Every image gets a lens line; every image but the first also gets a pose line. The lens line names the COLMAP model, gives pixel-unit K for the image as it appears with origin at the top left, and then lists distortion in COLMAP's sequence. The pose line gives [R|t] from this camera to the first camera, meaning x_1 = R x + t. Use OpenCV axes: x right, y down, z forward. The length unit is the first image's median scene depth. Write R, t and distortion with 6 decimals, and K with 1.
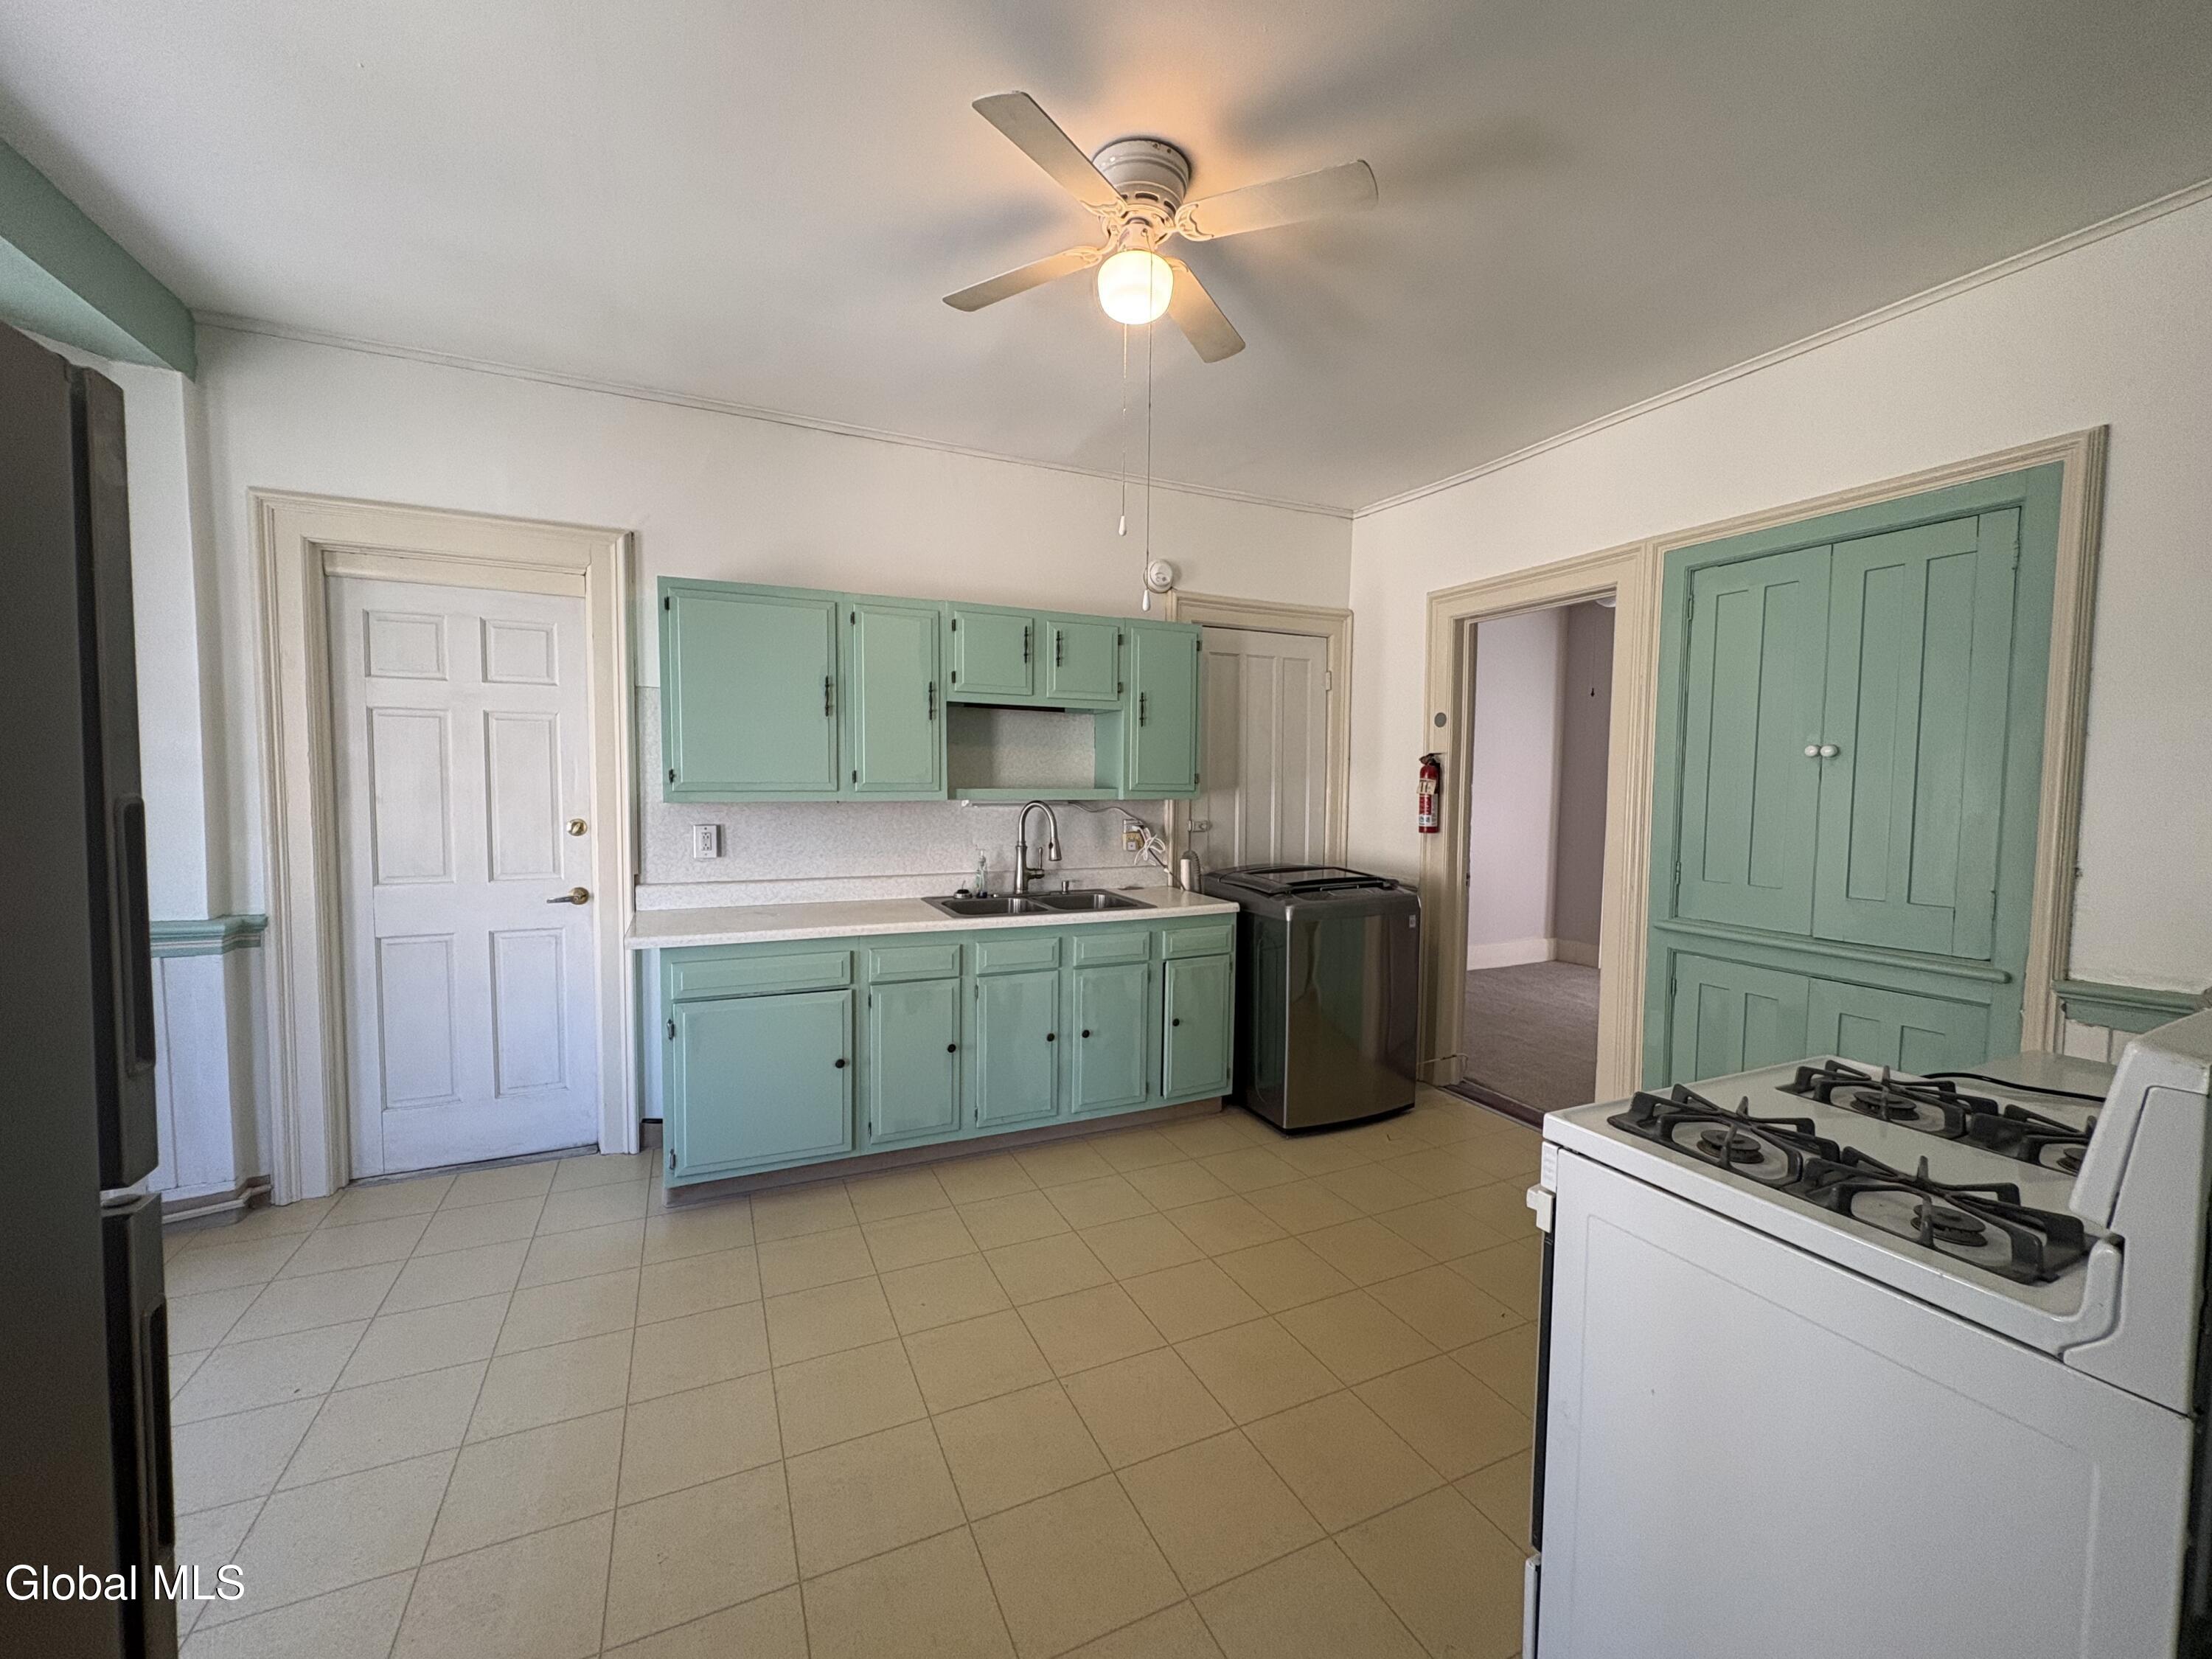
lens RADIAL K [[878.8, 0, 1101.7], [0, 878.8, 829.7], [0, 0, 1]] dist [-0.000484, 0.000052]
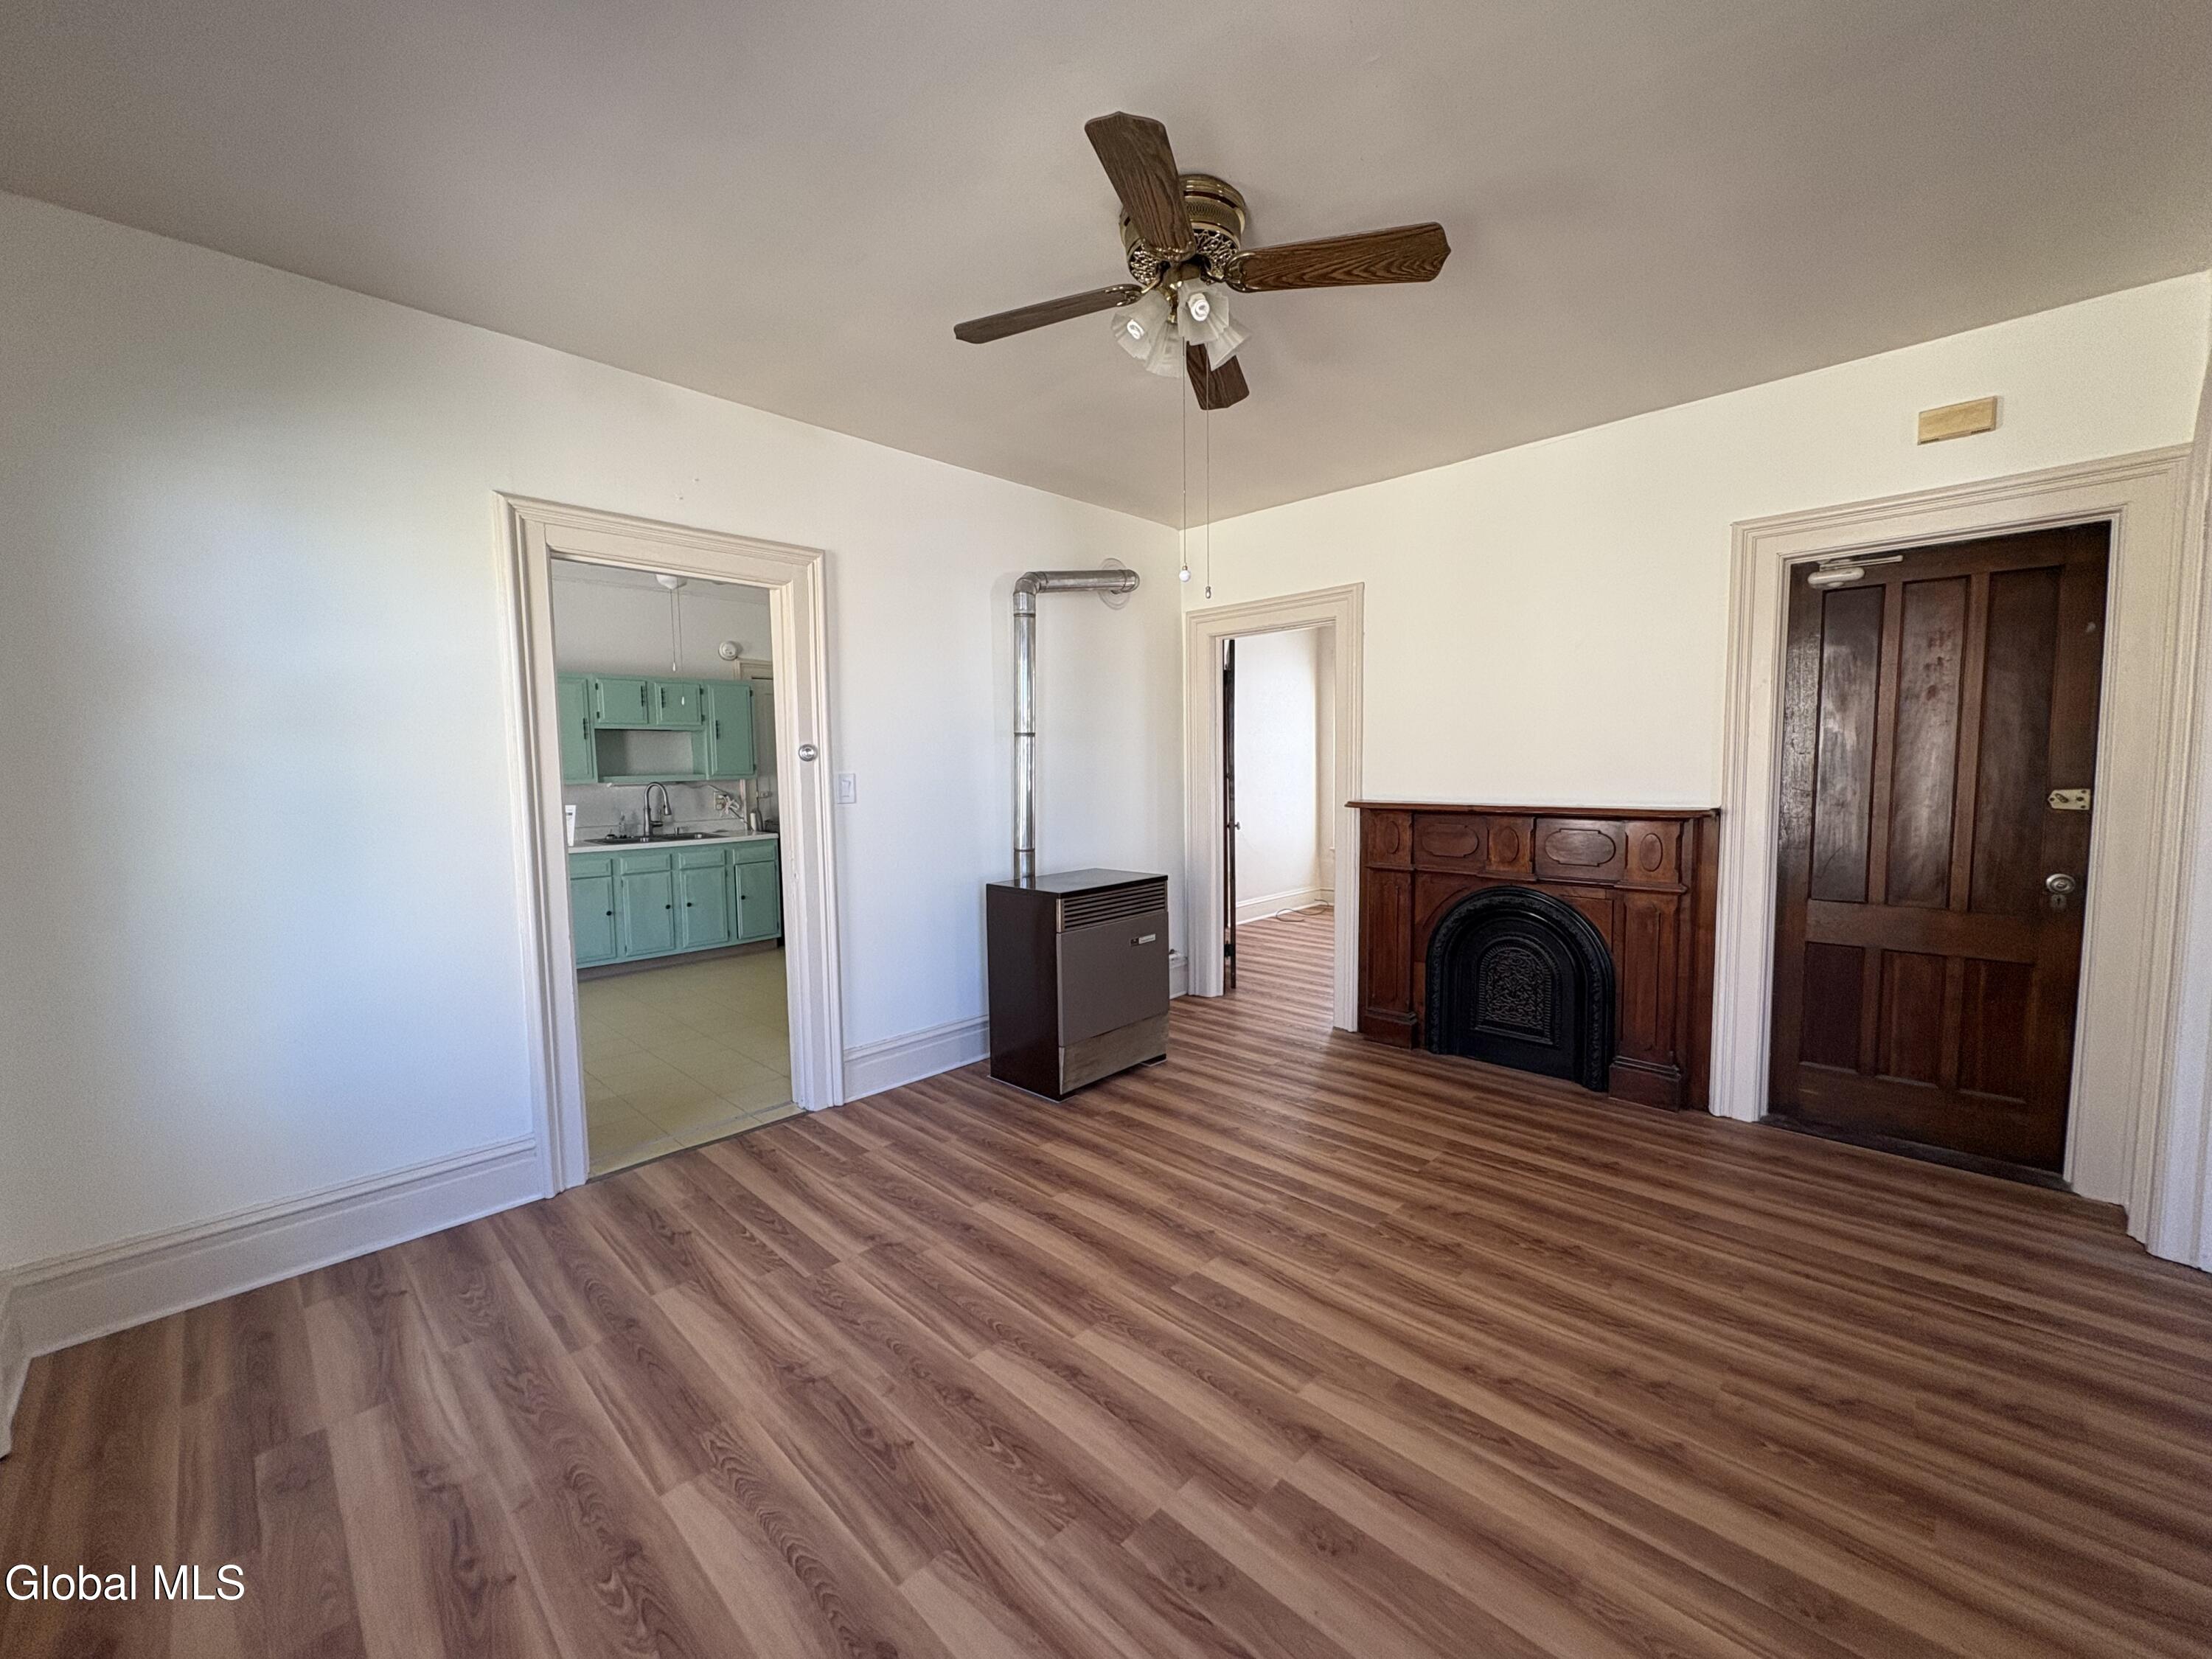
lens RADIAL K [[878.8, 0, 1101.6], [0, 878.8, 828.9], [0, 0, 1]] dist [-0.000484, 0.000052]
pose [[0.936115, -0.051469, 0.347907, 0.162629], [0.045245, 0.998638, 0.025998, 0.061274], [-0.348771, -0.008596, 0.937169, -1.073535]]
